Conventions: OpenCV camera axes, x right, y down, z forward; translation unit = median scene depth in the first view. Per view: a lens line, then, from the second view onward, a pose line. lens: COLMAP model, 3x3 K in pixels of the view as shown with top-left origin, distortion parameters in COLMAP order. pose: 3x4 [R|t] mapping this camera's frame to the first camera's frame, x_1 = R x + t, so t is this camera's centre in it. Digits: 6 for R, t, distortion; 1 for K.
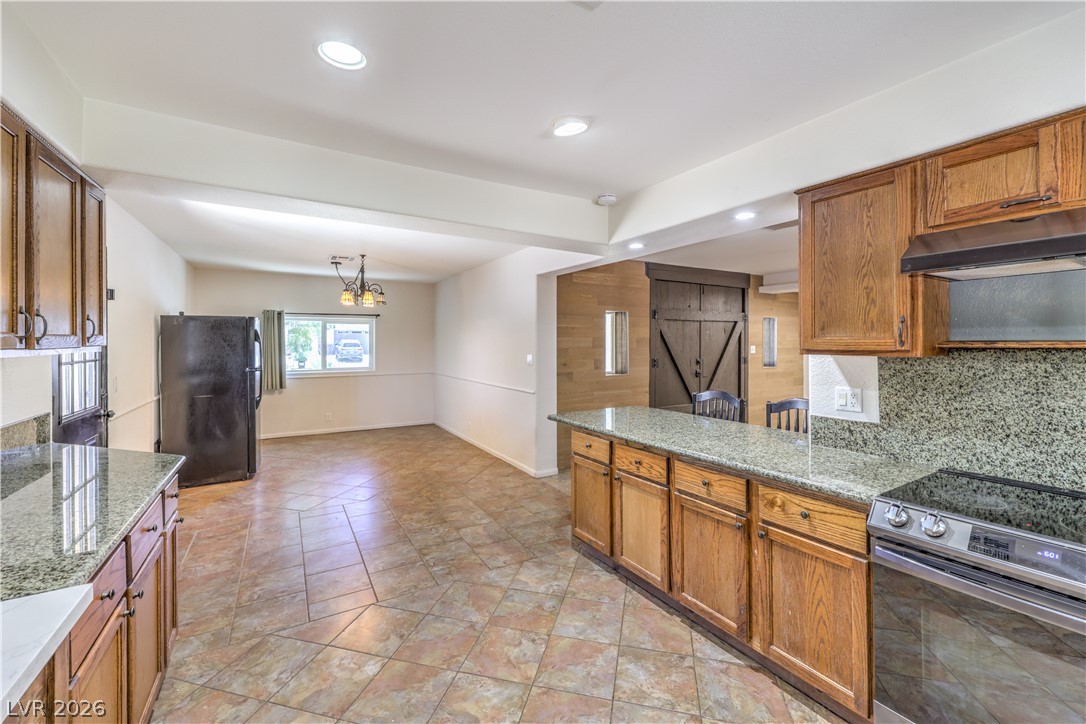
lens RADIAL K [[431.0, 0, 553.3], [0, 431.0, 343.5], [0, 0, 1]] dist [-0.000819, 0.000008]
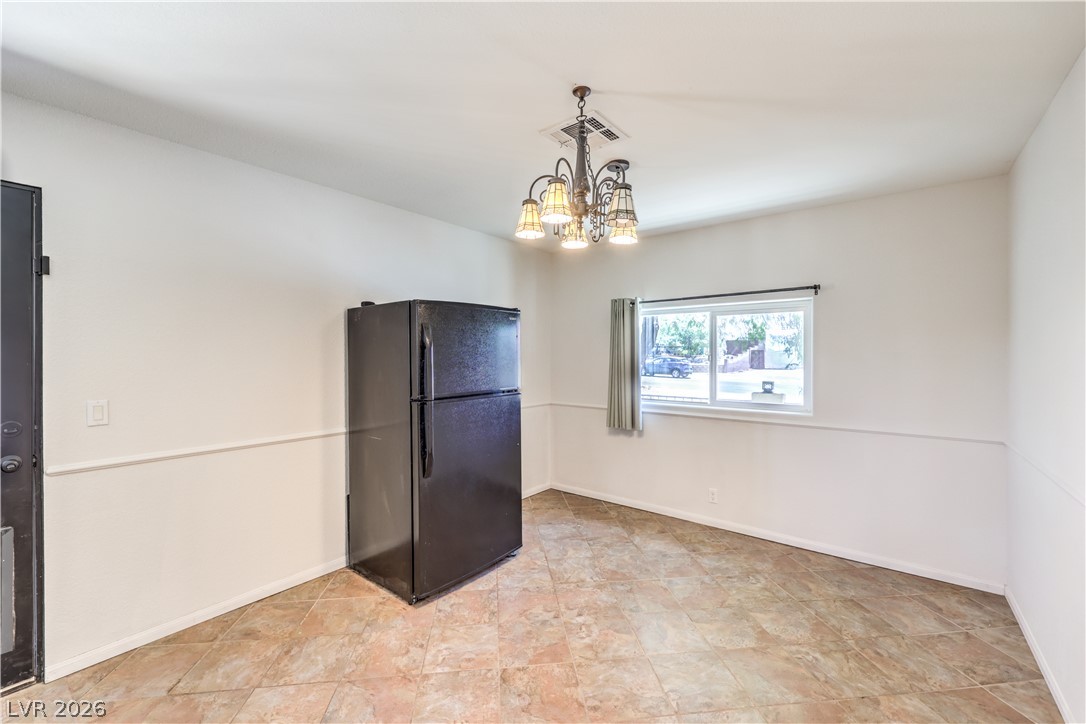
lens RADIAL K [[431.0, 0, 547.7], [0, 431.0, 360.1], [0, 0, 1]] dist [-0.000819, 0.000008]
pose [[0.335488, 0.006639, -0.942021, -0.207663], [-0.000635, 0.999977, 0.006821, 0.016265], [0.942044, -0.001690, 0.335485, 1.459430]]
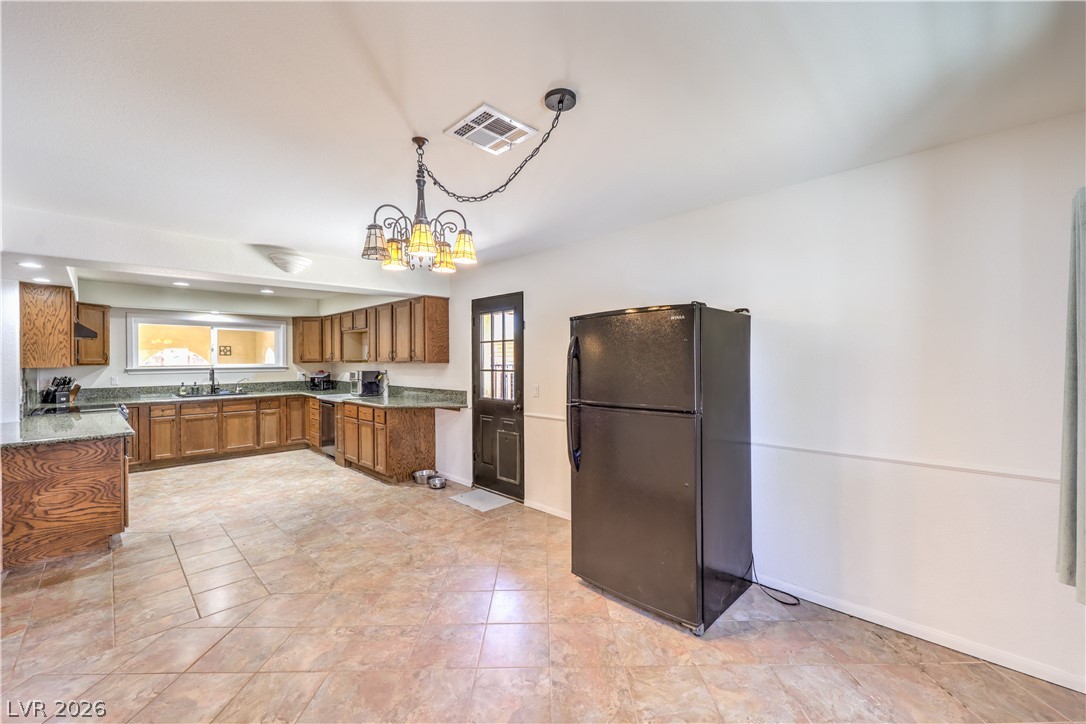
lens RADIAL K [[431.0, 0, 545.2], [0, 431.0, 362.8], [0, 0, 1]] dist [-0.000819, 0.000008]
pose [[-0.971048, 0.008452, -0.238735, -0.784876], [0.007584, 0.999961, 0.004553, 0.005104], [0.238764, 0.002611, -0.971074, 2.433961]]
